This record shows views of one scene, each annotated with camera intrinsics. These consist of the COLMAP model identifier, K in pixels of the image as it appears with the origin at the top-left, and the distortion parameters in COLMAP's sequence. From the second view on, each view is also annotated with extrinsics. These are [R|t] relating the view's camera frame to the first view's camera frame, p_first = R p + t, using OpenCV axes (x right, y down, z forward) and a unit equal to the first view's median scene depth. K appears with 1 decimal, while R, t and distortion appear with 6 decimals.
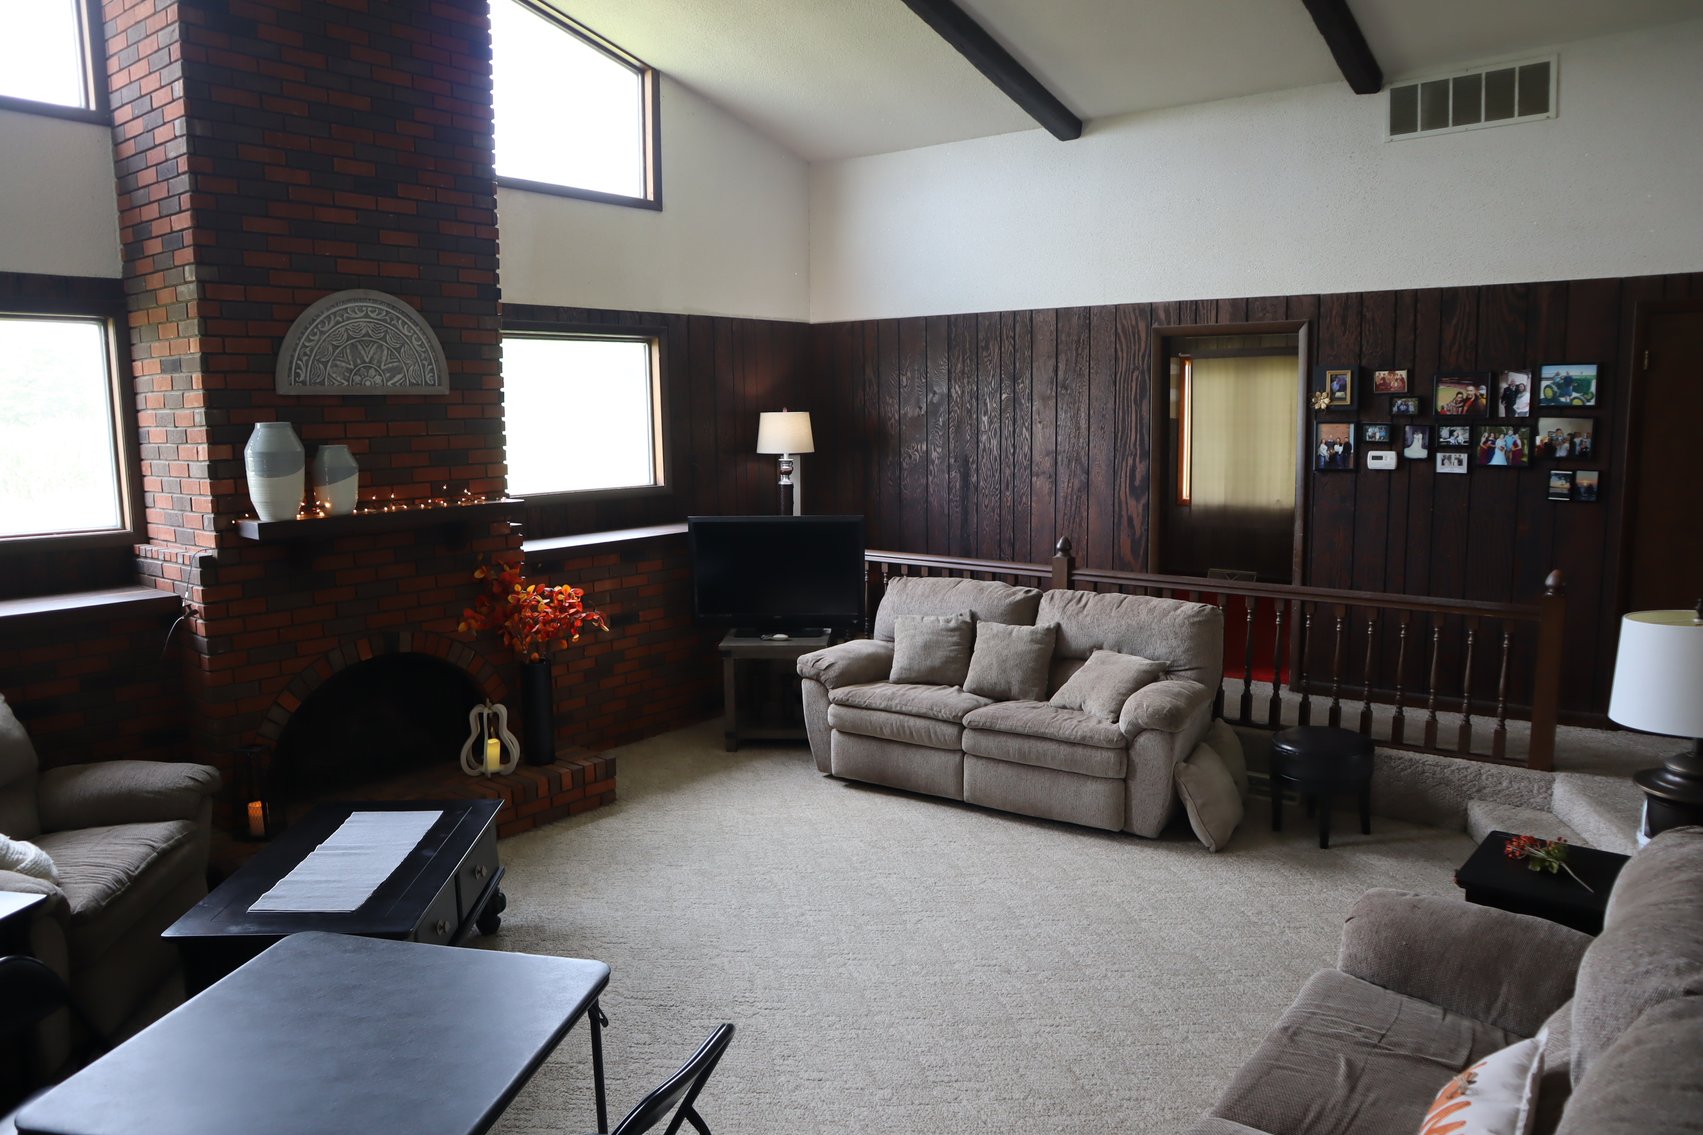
lens RADIAL K [[1160.8, 0, 852.1], [0, 1160.8, 566.0], [0, 0, 1]] dist [-0.062138, -0.001613]
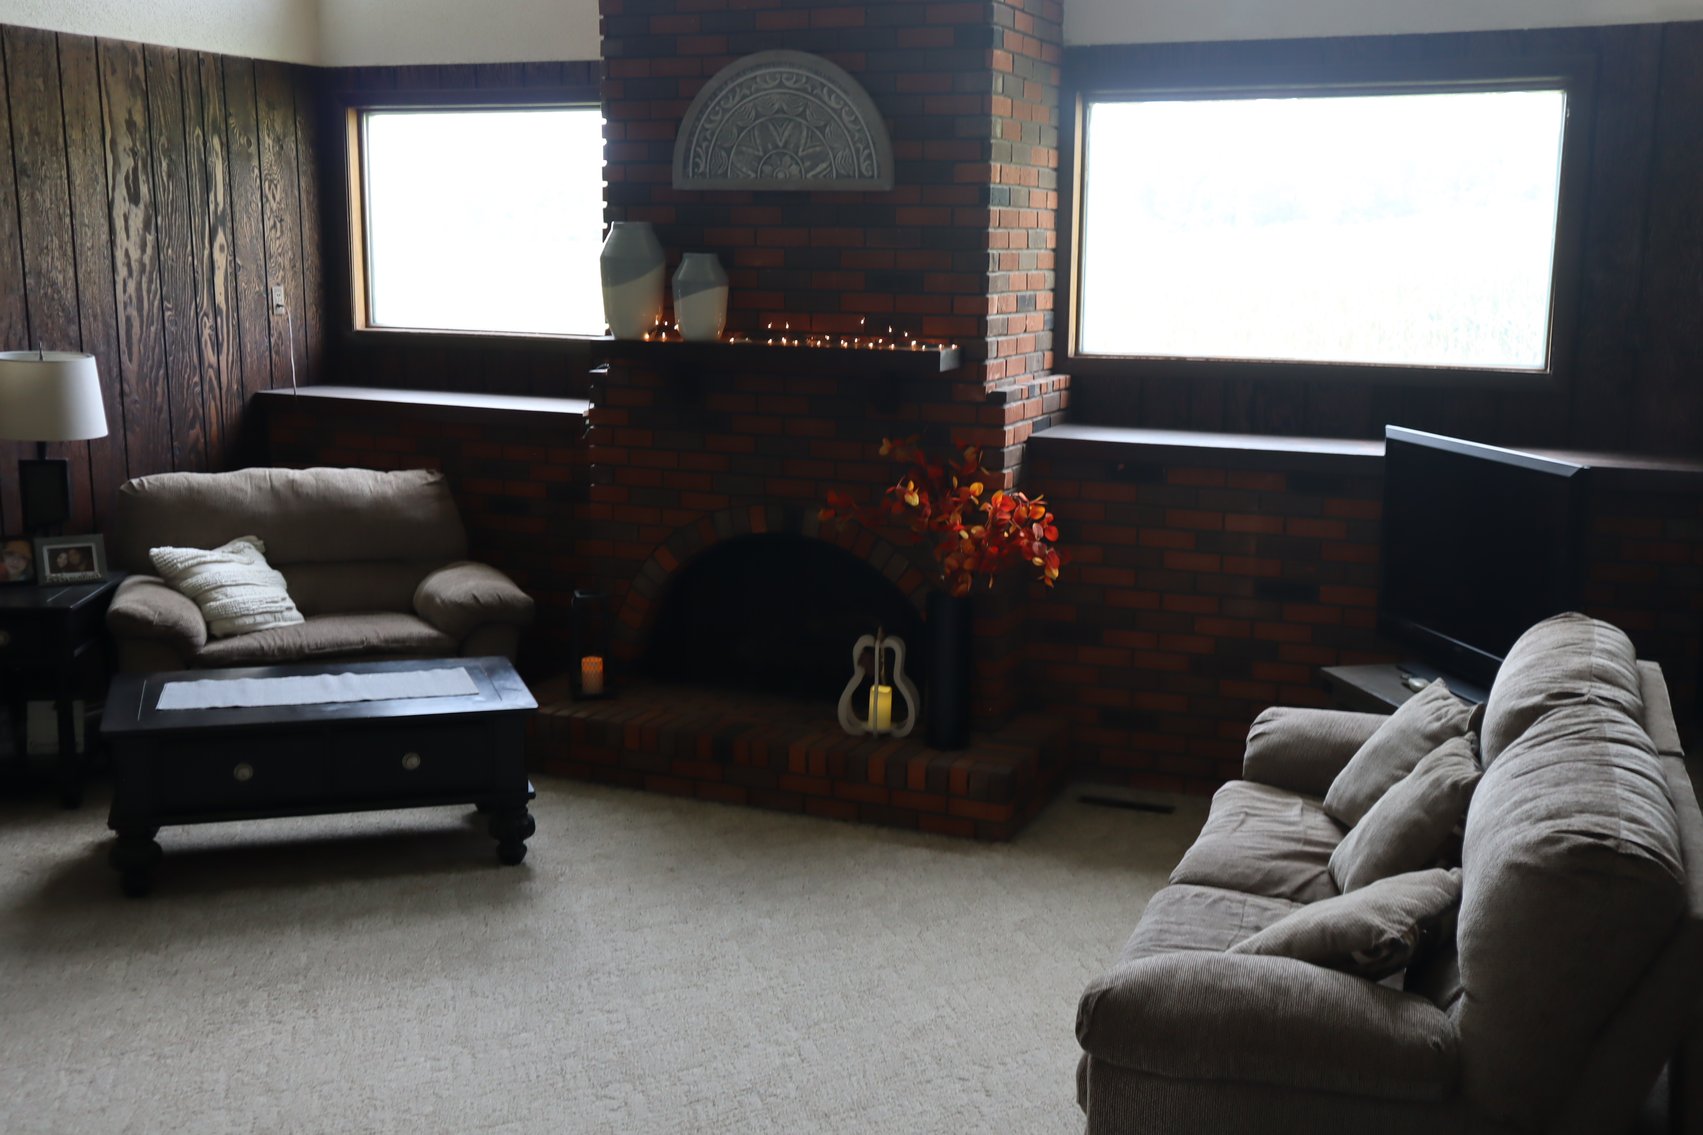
lens RADIAL K [[1807.3, 0, 852.3], [0, 1807.3, 564.4], [0, 0, 1]] dist [0.006461, 0.000000]
pose [[0.285567, 0.185949, -0.940146, 0.772471], [-0.142775, 0.978303, 0.150129, -0.093238], [0.947664, 0.091357, 0.305920, 0.700173]]
